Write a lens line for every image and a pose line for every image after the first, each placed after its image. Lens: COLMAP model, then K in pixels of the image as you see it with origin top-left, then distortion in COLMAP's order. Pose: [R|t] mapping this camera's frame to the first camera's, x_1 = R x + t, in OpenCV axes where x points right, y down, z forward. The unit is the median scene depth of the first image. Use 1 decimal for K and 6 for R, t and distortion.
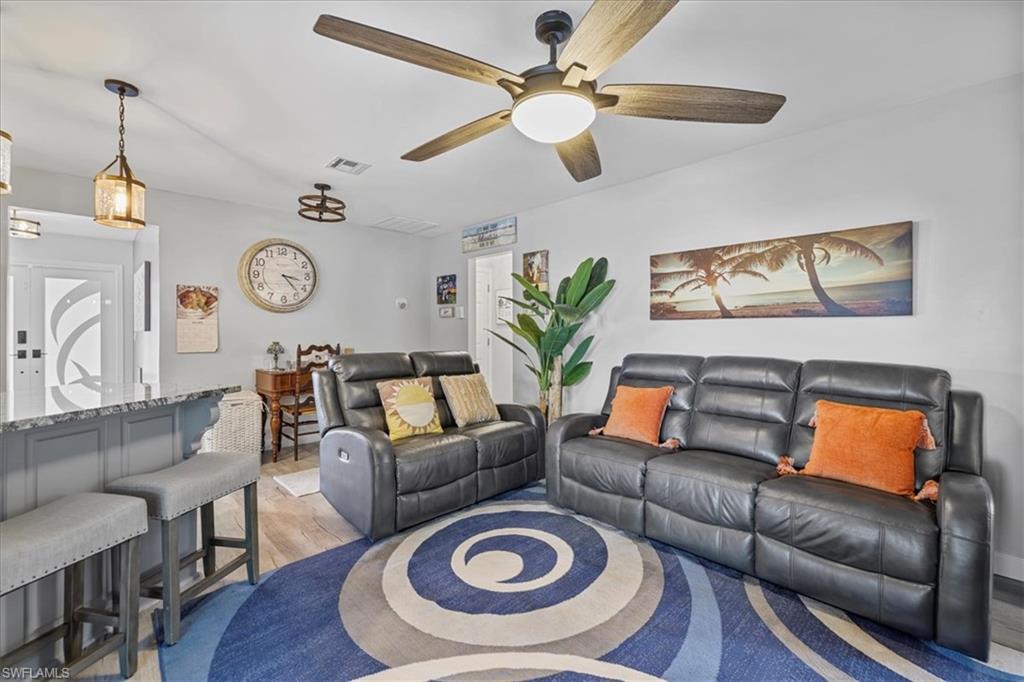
lens RADIAL K [[433.2, 0, 520.2], [0, 433.2, 336.1], [0, 0, 1]] dist [-0.002412, -0.000556]
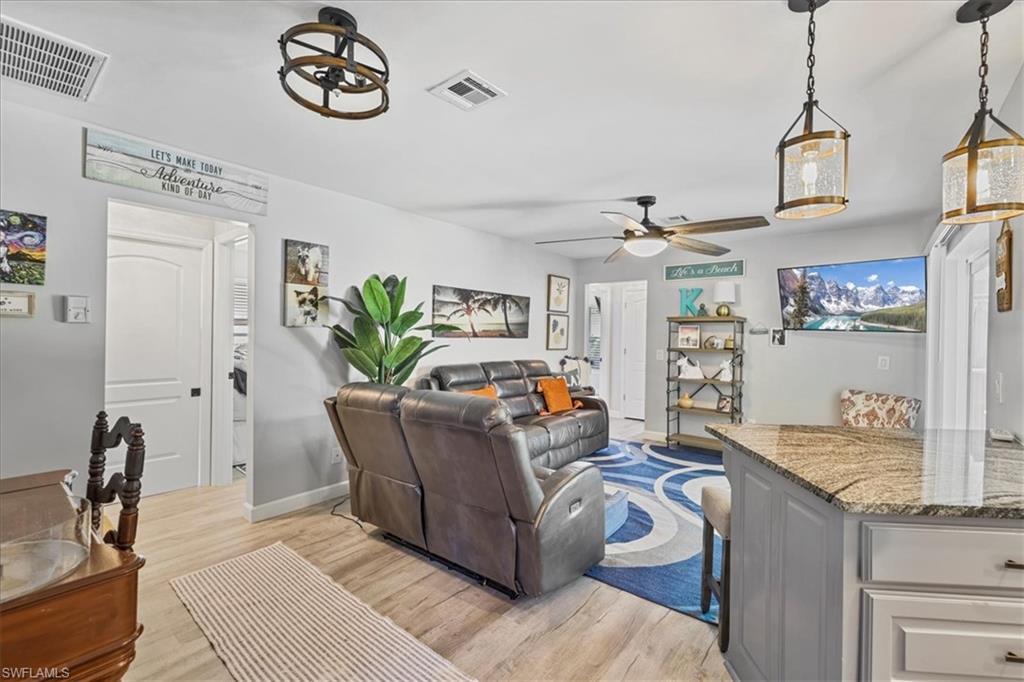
lens RADIAL K [[433.6, 0, 507.7], [0, 433.6, 332.2], [0, 0, 1]] dist [0.002190, 0.000607]
pose [[-0.106693, 0.007432, 0.994264, -1.079656], [0.001073, 0.999972, -0.007360, -0.049190], [-0.994291, 0.000282, -0.106698, 1.064396]]
